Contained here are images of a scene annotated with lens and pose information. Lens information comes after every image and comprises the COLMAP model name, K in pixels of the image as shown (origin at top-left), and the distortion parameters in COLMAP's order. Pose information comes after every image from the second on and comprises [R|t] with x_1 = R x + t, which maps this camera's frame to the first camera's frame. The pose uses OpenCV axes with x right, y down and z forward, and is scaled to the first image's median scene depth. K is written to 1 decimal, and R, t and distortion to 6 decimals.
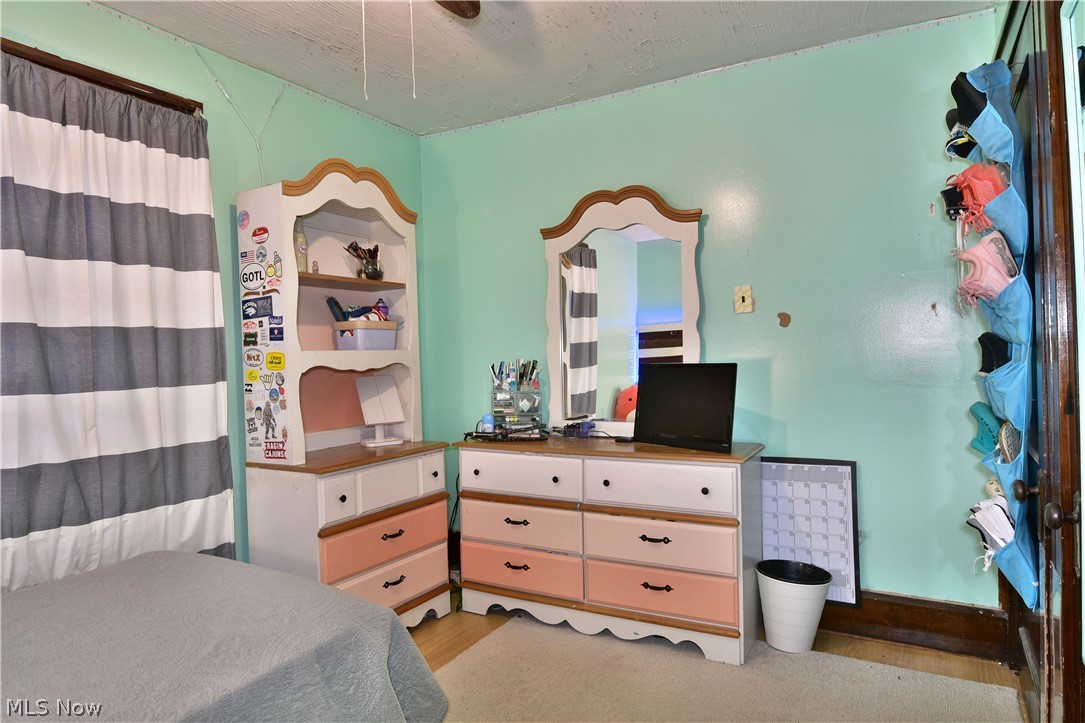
lens RADIAL K [[662.2, 0, 542.5], [0, 662.2, 361.5], [0, 0, 1]] dist [-0.010291, -0.003856]
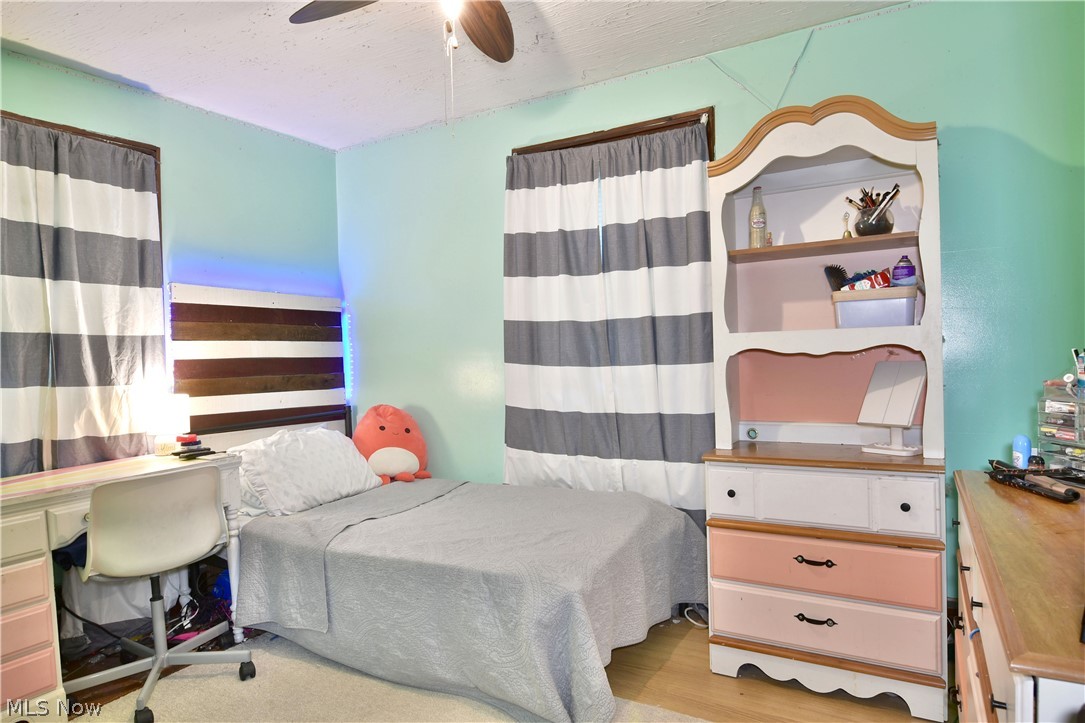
lens RADIAL K [[662.2, 0, 542.5], [0, 662.2, 361.5], [0, 0, 1]] dist [-0.010291, -0.003856]
pose [[-0.010055, 0.036804, -0.999272, 0.598388], [0.016212, 0.999197, 0.036638, -0.013952], [0.999818, -0.015832, -0.010643, 0.727418]]
